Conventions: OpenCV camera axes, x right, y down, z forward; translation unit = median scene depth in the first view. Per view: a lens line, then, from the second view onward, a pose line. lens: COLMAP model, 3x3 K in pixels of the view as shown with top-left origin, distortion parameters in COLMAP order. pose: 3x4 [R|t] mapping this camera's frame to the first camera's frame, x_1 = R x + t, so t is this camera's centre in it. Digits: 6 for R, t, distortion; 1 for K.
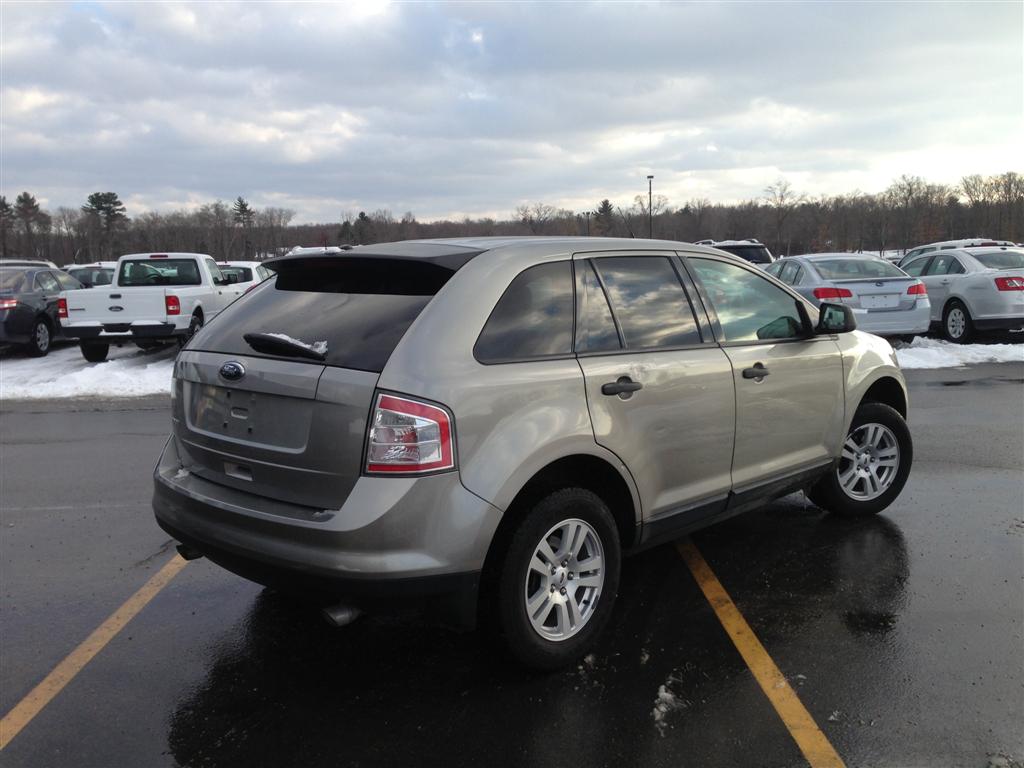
lens RADIAL K [[934.8, 0, 517.4], [0, 934.8, 381.4], [0, 0, 1]] dist [0.141394, -0.212412]
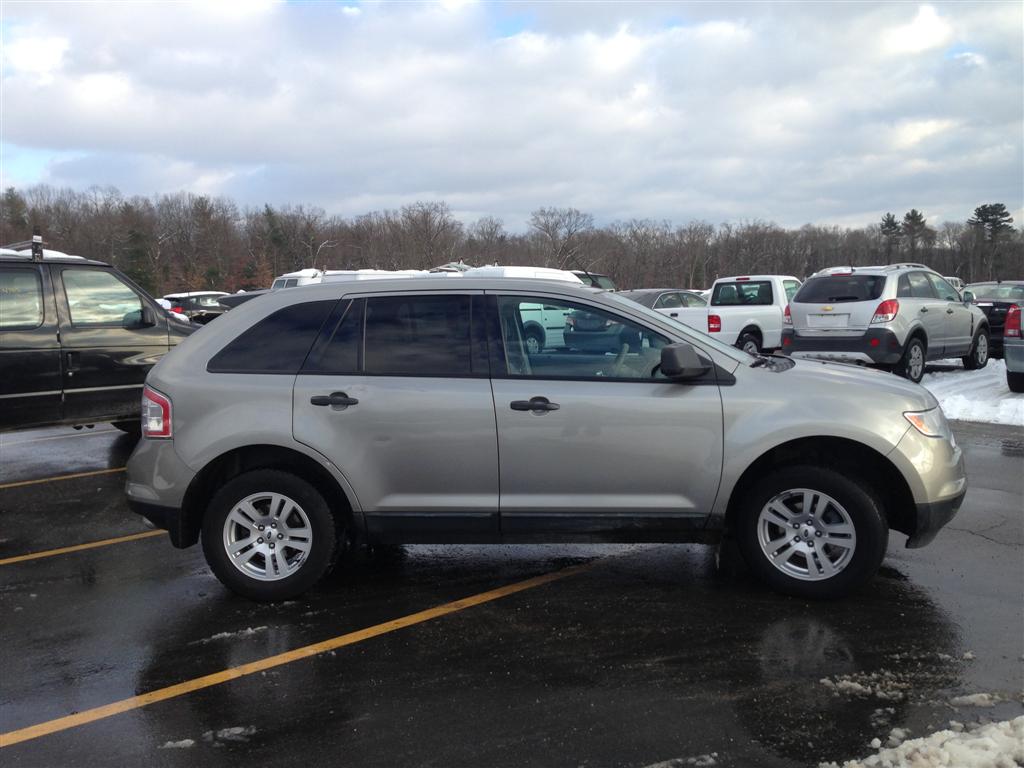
lens RADIAL K [[934.8, 0, 517.4], [0, 934.8, 381.4], [0, 0, 1]] dist [0.141394, -0.212412]
pose [[0.641315, 0.076960, -0.763408, 1.052166], [-0.087838, 0.995780, 0.026596, -0.063649], [0.762233, 0.050000, 0.645368, 0.314576]]
